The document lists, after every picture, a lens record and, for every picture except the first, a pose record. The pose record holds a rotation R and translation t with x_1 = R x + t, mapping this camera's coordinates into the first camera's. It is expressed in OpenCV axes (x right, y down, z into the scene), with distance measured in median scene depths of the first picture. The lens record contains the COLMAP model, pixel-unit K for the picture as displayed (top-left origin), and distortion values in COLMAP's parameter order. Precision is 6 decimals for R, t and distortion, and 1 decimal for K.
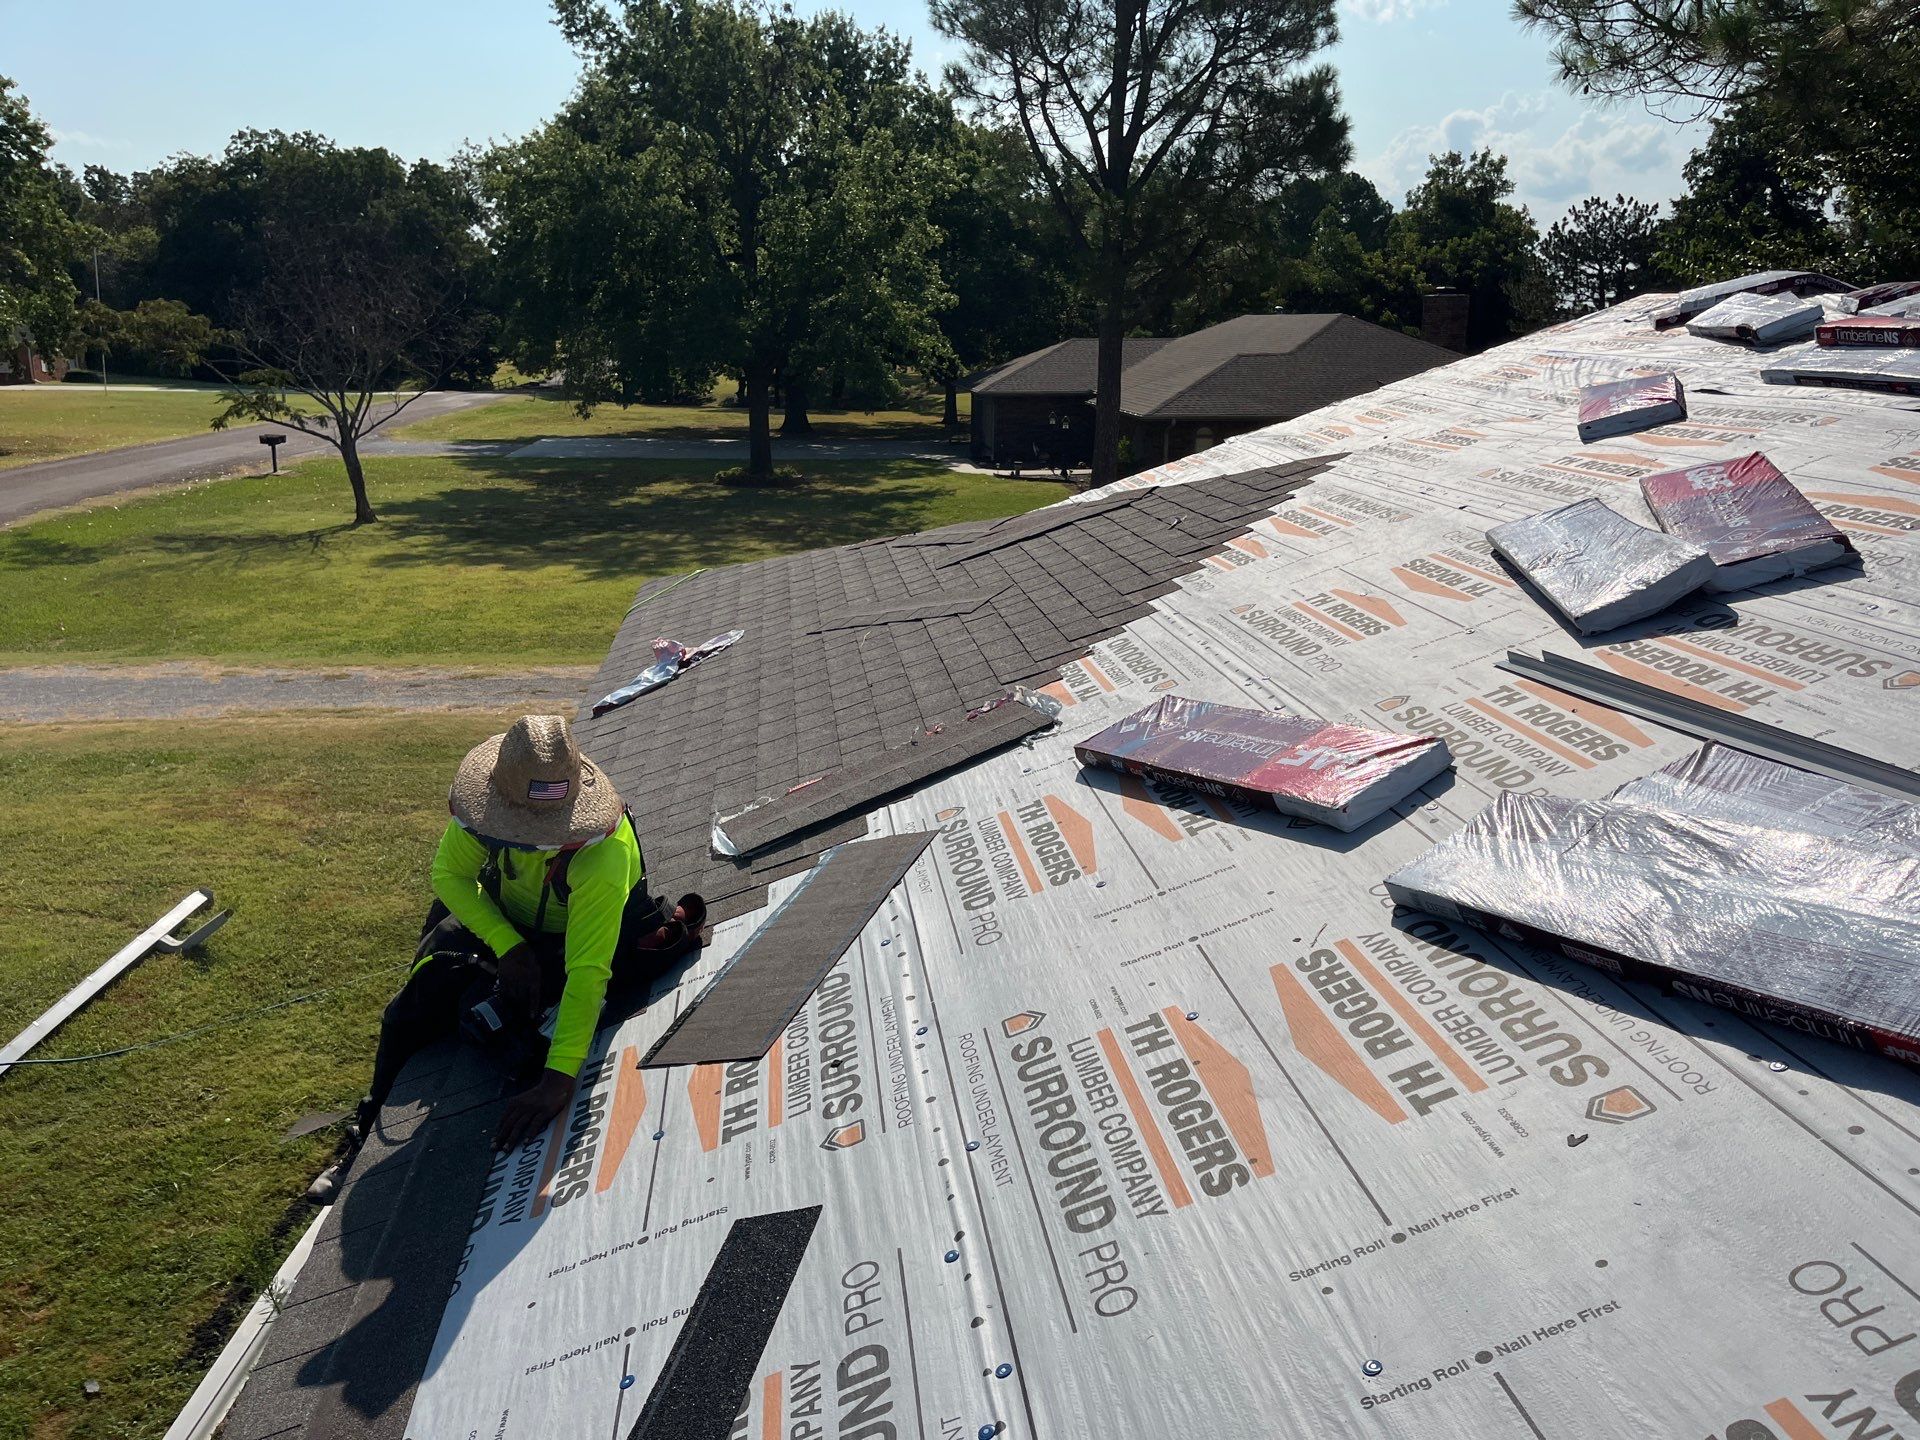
lens RADIAL K [[1466.1, 0, 970.2], [0, 1466.1, 717.2], [0, 0, 1]] dist [0.063987, -0.089787]
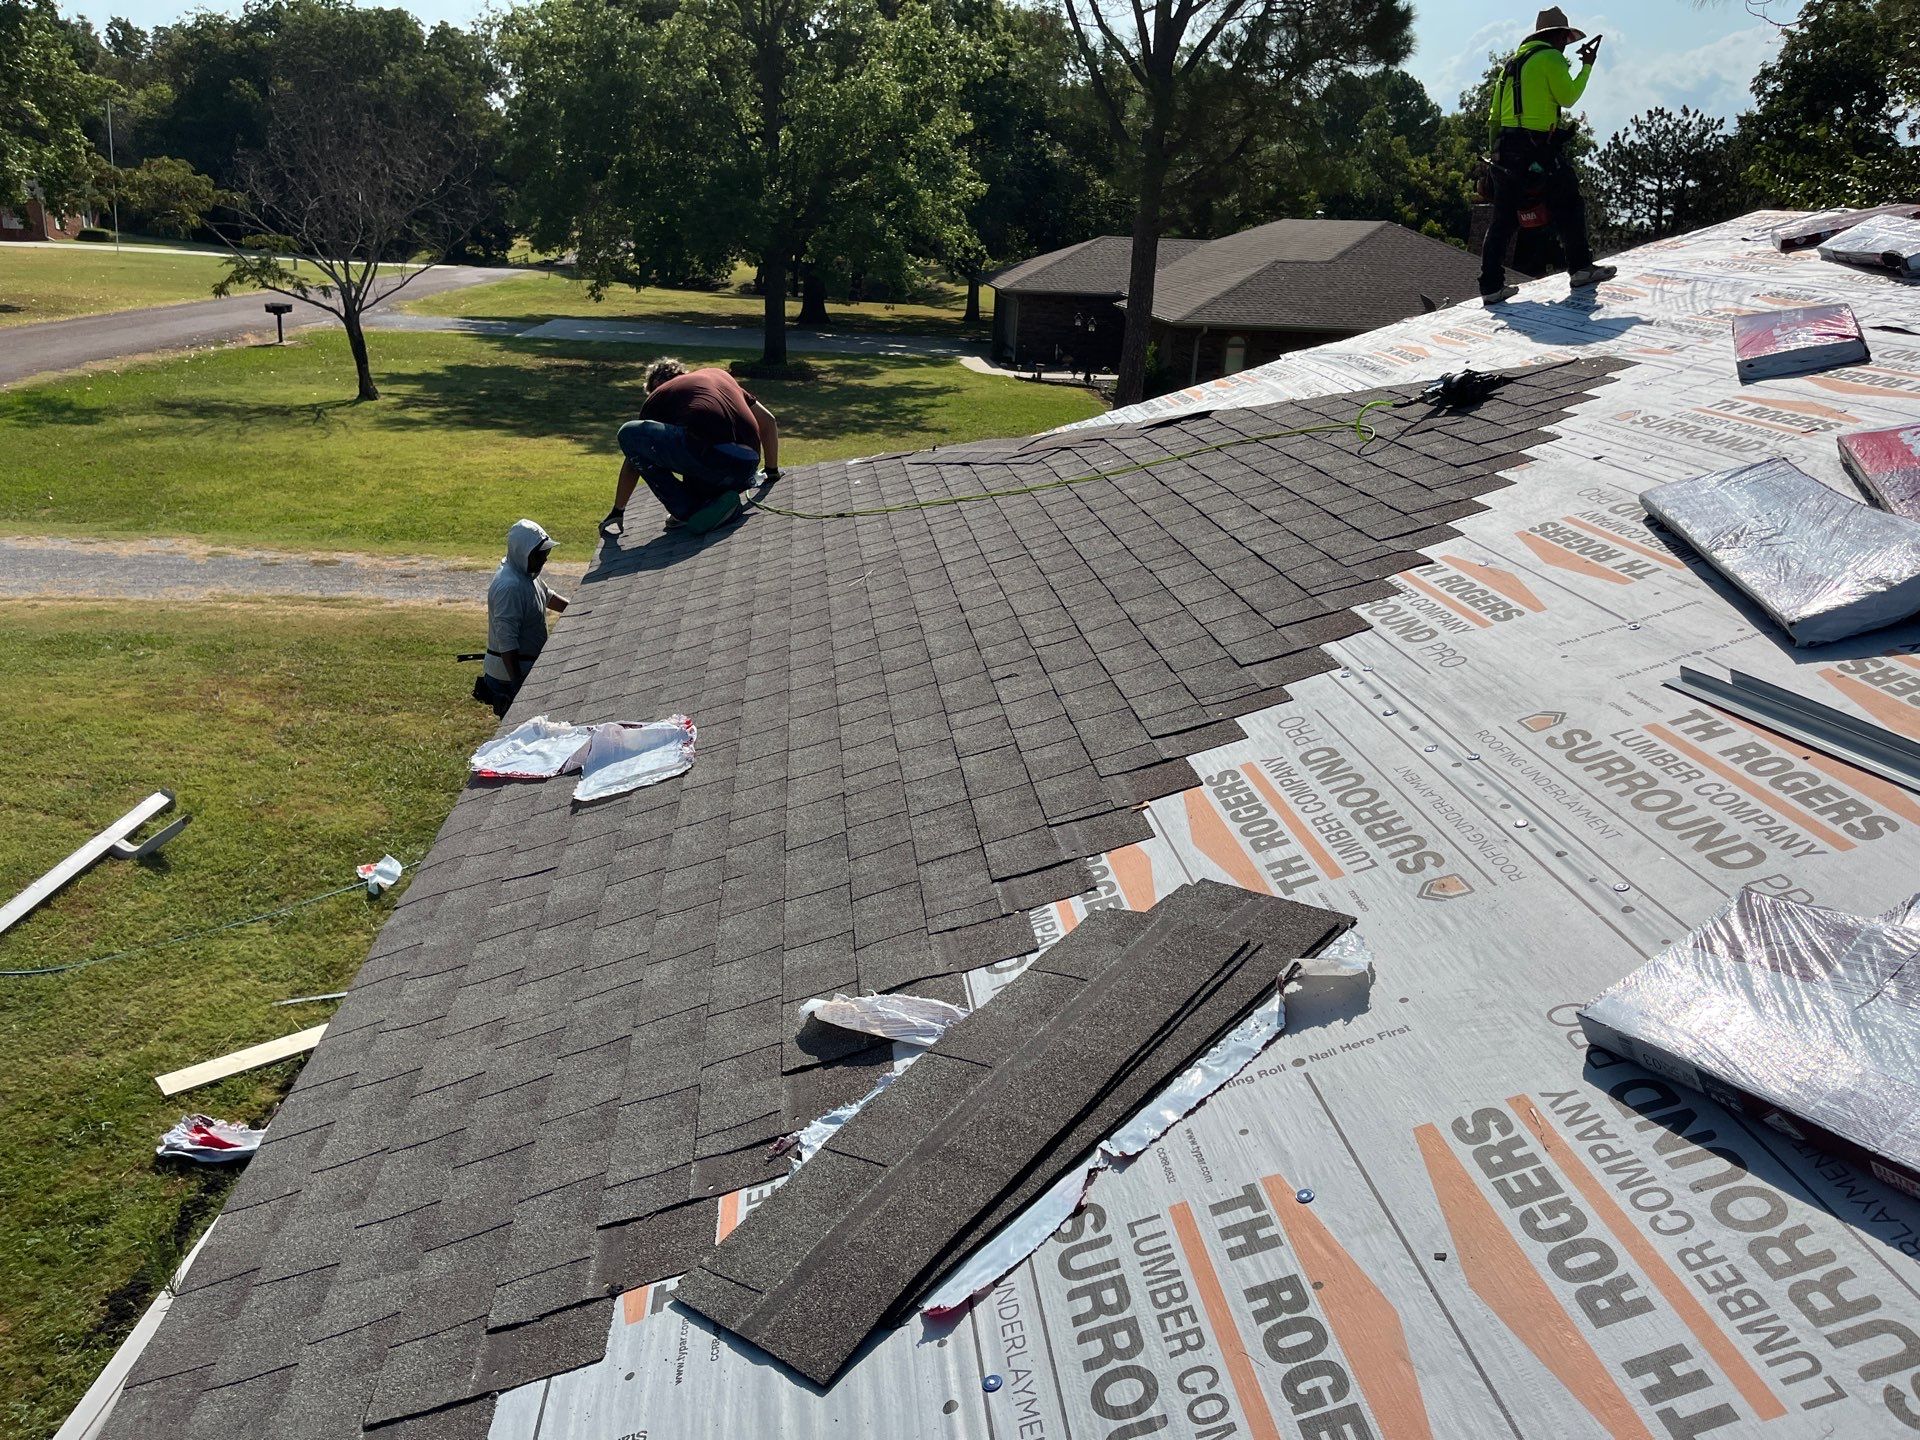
lens RADIAL K [[1460.6, 0, 944.7], [0, 1460.6, 715.6], [0, 0, 1]] dist [0.078798, -0.119001]
pose [[0.998734, 0.046643, -0.018825, -0.001941], [-0.045295, 0.996751, 0.066598, -0.006289], [0.021870, -0.065661, 0.997602, 0.026545]]
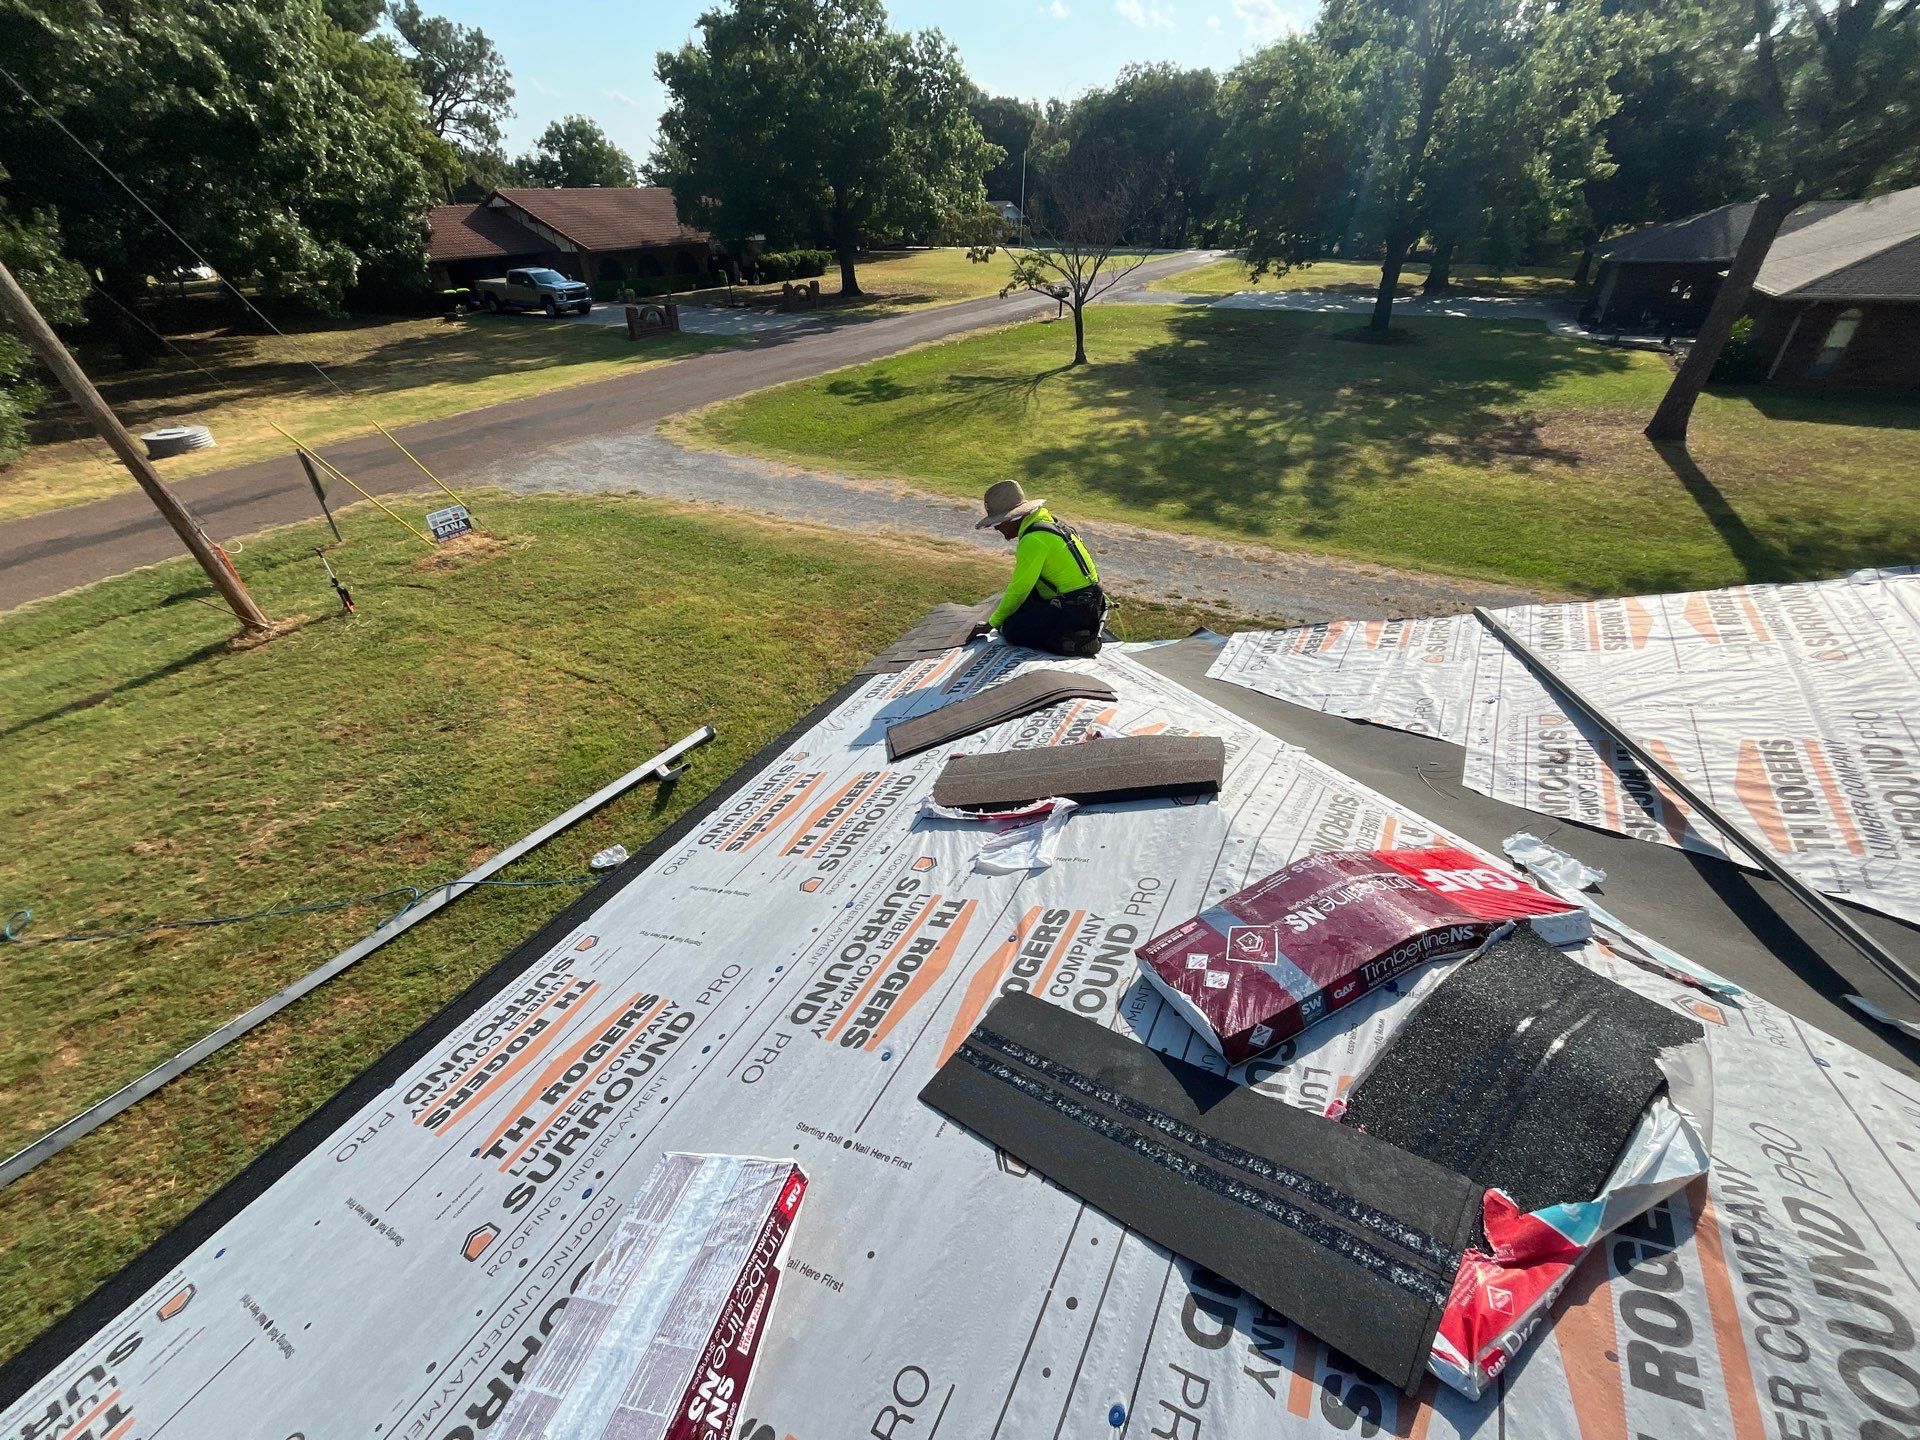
lens RADIAL K [[792.2, 0, 948.8], [0, 792.2, 726.0], [0, 0, 1]] dist [-0.003769, -0.000366]
pose [[0.806415, 0.301670, -0.508616, 0.023938], [-0.117789, 0.924800, 0.361760, -0.069406], [0.579500, -0.231819, 0.781306, 0.190985]]
